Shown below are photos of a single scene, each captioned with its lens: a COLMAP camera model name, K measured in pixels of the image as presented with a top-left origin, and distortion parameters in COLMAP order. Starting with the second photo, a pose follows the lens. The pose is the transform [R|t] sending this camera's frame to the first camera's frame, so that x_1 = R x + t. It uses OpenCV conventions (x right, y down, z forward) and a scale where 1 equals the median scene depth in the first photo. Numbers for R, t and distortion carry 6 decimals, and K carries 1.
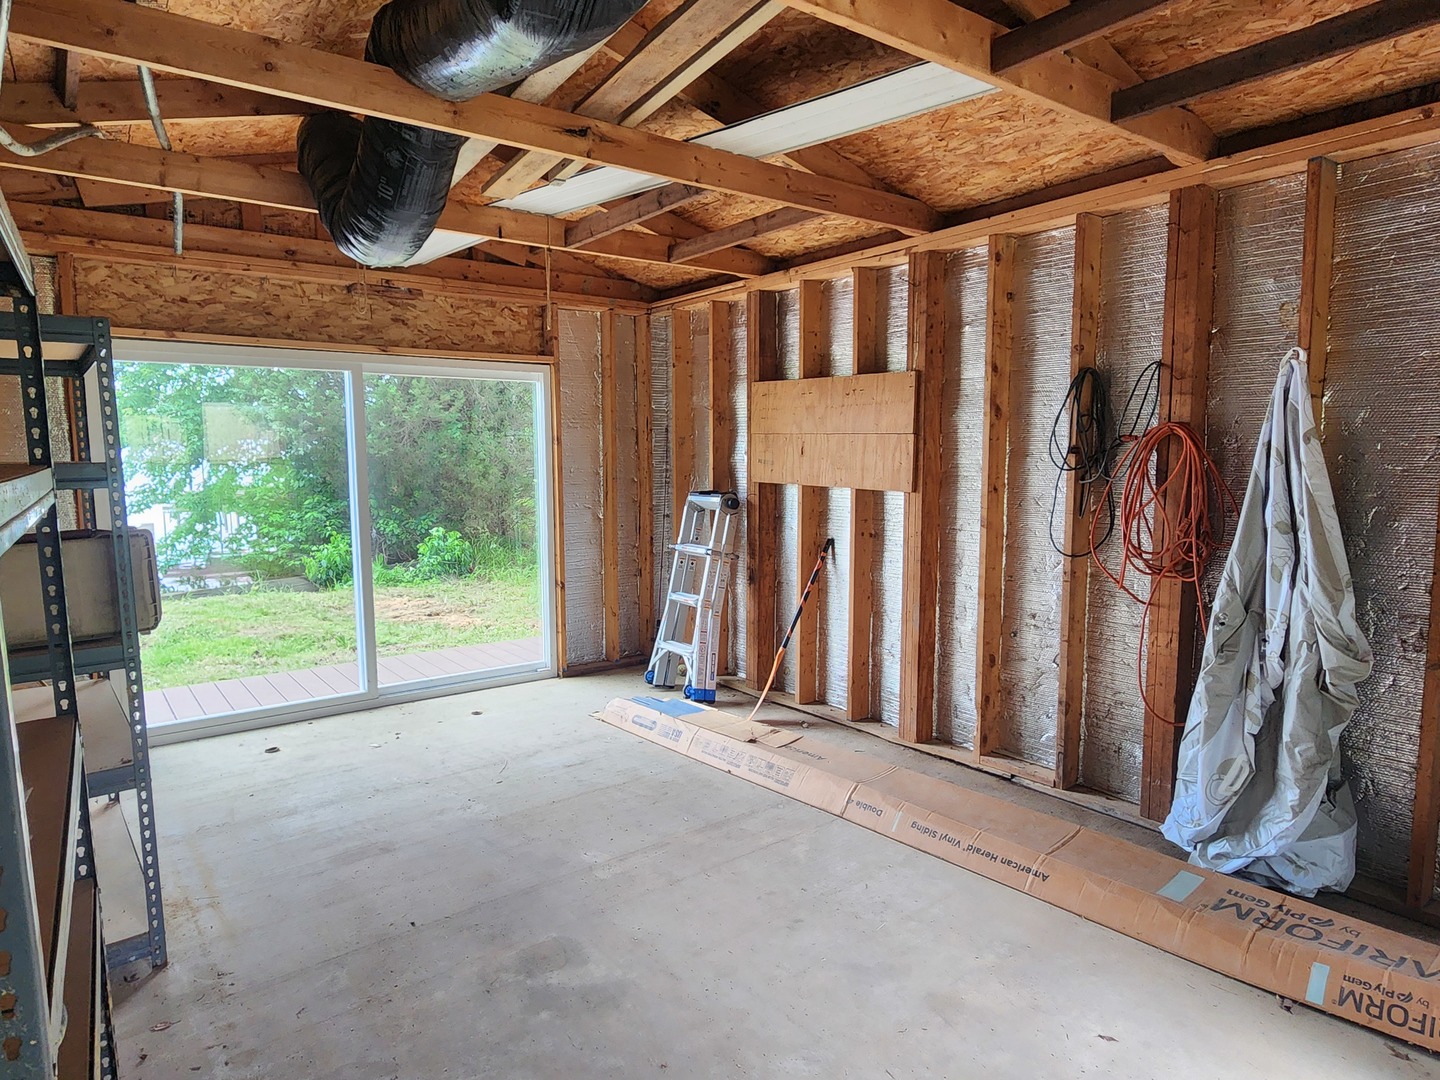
lens RADIAL K [[860.4, 0, 720.0], [0, 860.4, 540.0], [0, 0, 1]] dist [-0.002522, 0.000690]
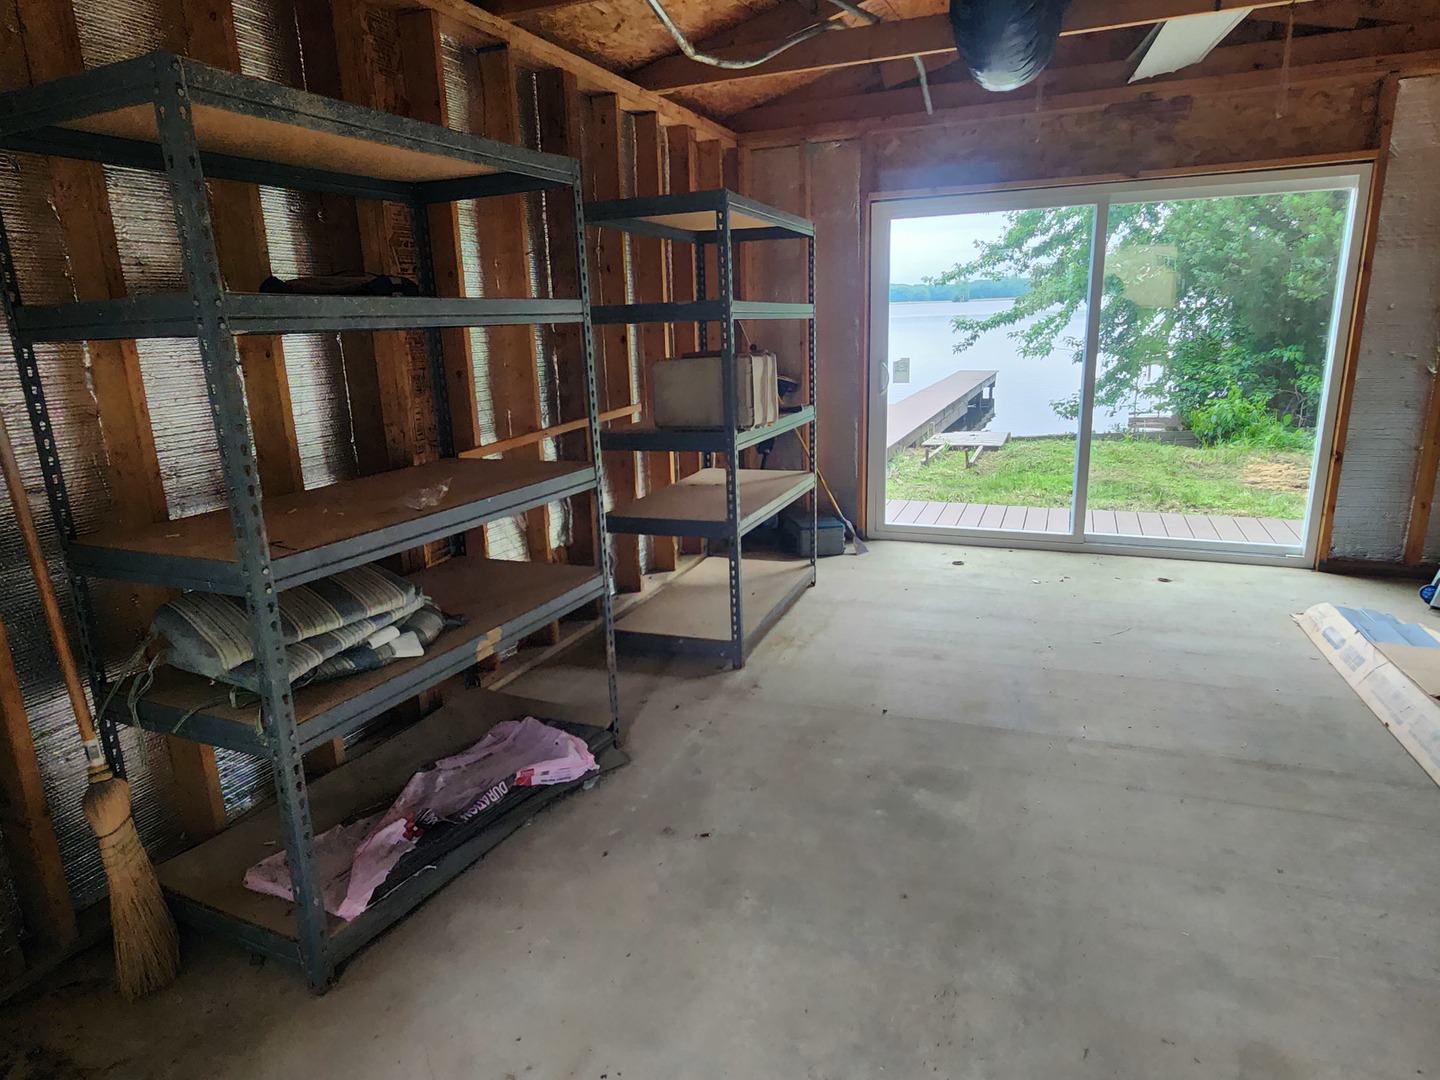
lens RADIAL K [[860.4, 0, 720.0], [0, 860.4, 540.0], [0, 0, 1]] dist [-0.002522, 0.000690]
pose [[0.514388, 0.200474, -0.833795, 0.218531], [-0.059258, 0.978277, 0.198654, 0.004790], [0.855507, -0.052776, 0.515094, 0.117439]]
